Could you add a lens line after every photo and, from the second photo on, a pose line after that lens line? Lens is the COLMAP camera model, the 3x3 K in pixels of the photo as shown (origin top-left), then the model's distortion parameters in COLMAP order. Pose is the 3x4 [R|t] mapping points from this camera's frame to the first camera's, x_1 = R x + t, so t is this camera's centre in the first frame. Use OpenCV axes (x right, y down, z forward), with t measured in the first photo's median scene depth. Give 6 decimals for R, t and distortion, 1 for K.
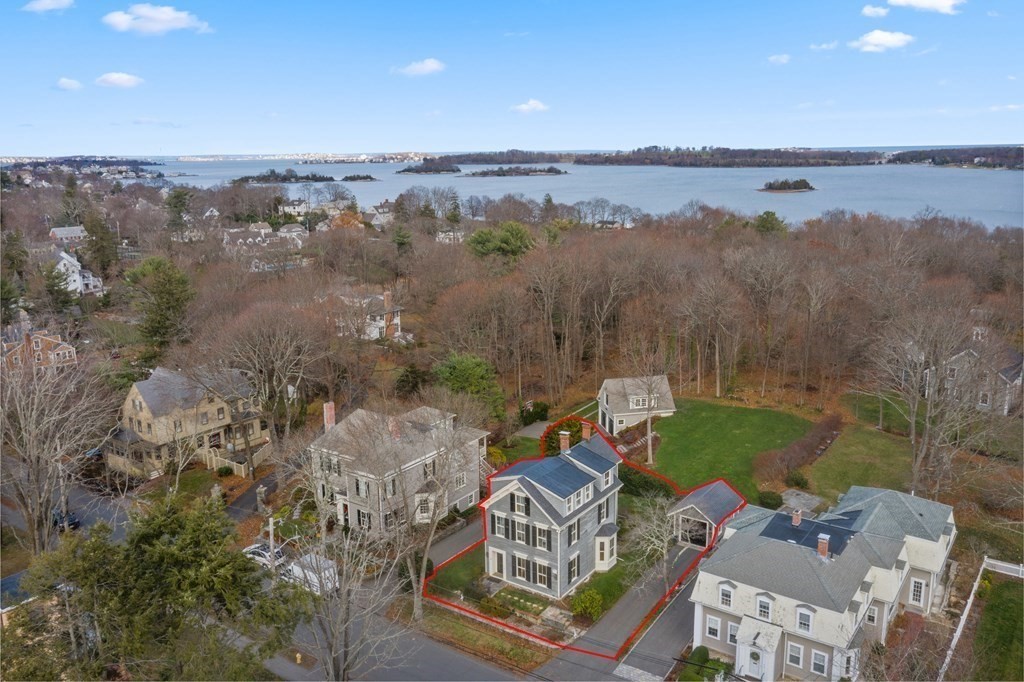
lens RADIAL K [[832.3, 0, 512.0], [0, 832.3, 341.0], [0, 0, 1]] dist [-0.000998, 0.009374]
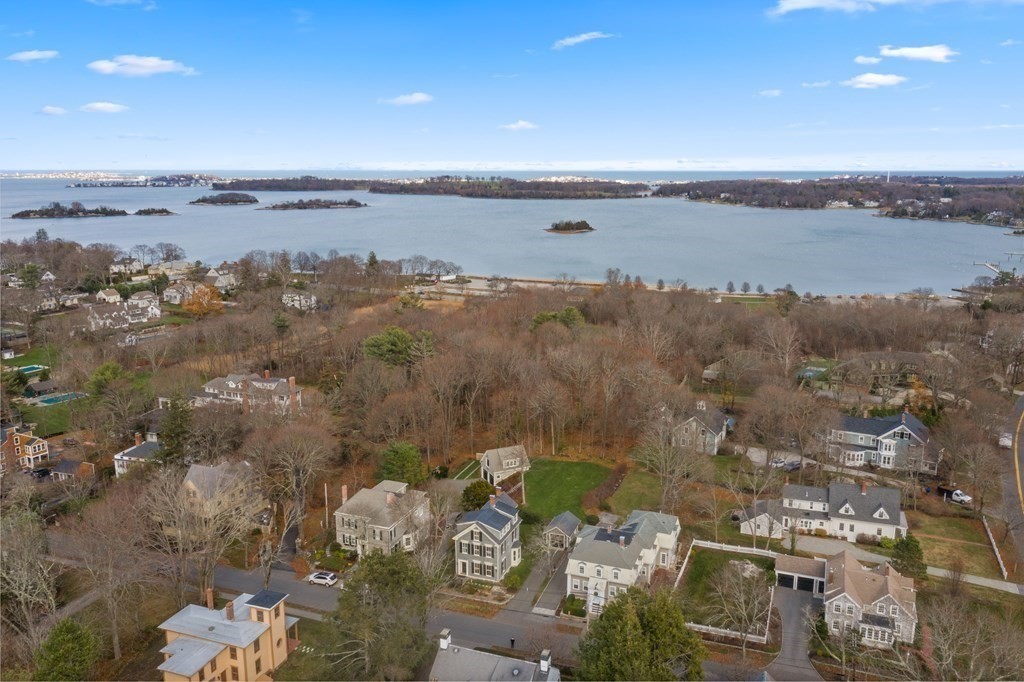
lens RADIAL K [[832.3, 0, 512.0], [0, 832.3, 341.0], [0, 0, 1]] dist [-0.000998, 0.009374]
pose [[0.968768, -0.040511, 0.244639, -0.363318], [0.044635, 0.998939, -0.011334, -0.233016], [-0.243920, 0.021900, 0.969548, -0.919659]]
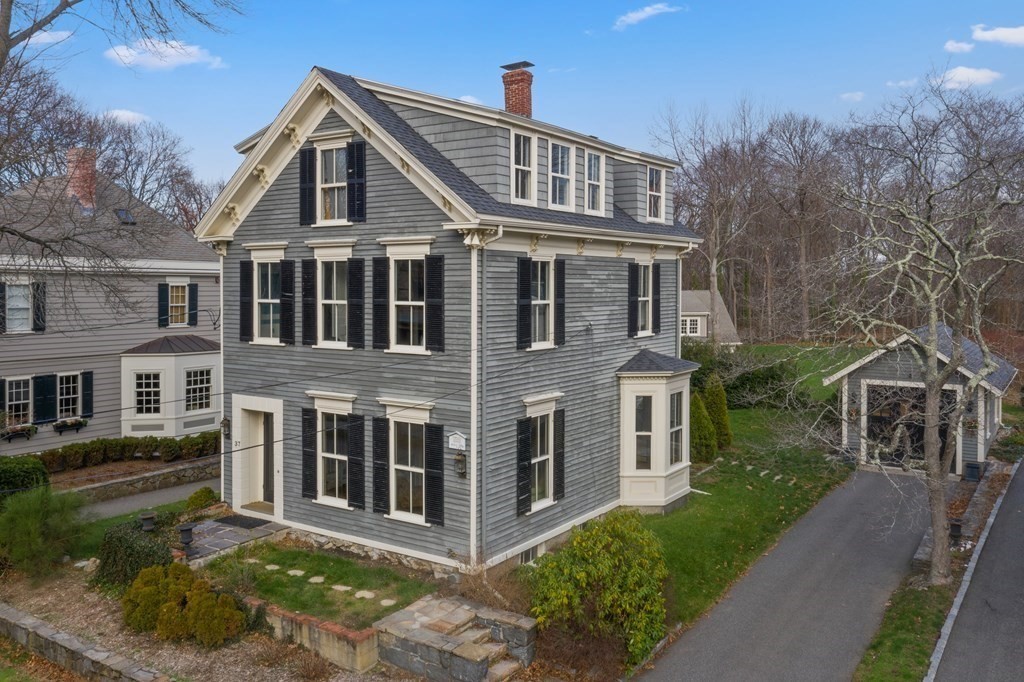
lens RADIAL K [[833.6, 0, 511.1], [0, 833.6, 283.3], [0, 0, 1]] dist [-0.003844, 0.003371]
pose [[0.999809, 0.014911, 0.012644, 0.060694], [-0.011651, 0.973800, -0.227108, 0.276823], [-0.015699, 0.226917, 0.973787, 0.736089]]
